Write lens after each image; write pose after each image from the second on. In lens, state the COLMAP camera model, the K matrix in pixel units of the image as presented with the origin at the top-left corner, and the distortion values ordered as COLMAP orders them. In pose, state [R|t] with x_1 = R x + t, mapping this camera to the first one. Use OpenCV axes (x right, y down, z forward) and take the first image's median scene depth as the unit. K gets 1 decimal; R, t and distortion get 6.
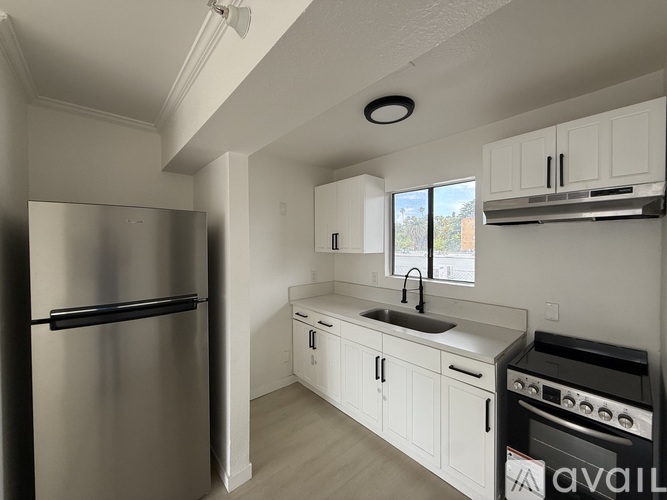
lens RADIAL K [[266.6, 0, 329.3], [0, 266.6, 248.6], [0, 0, 1]] dist [-0.001161, -0.000174]
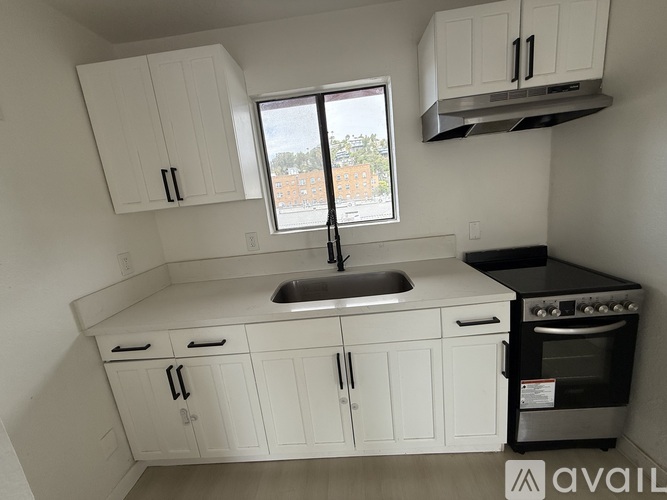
lens RADIAL K [[266.6, 0, 331.3], [0, 266.6, 249.5], [0, 0, 1]] dist [-0.001161, -0.000174]
pose [[0.689640, -0.216745, 0.690954, -0.214509], [0.120202, 0.975183, 0.185932, 0.051695], [-0.714106, -0.045172, 0.698578, 0.623333]]
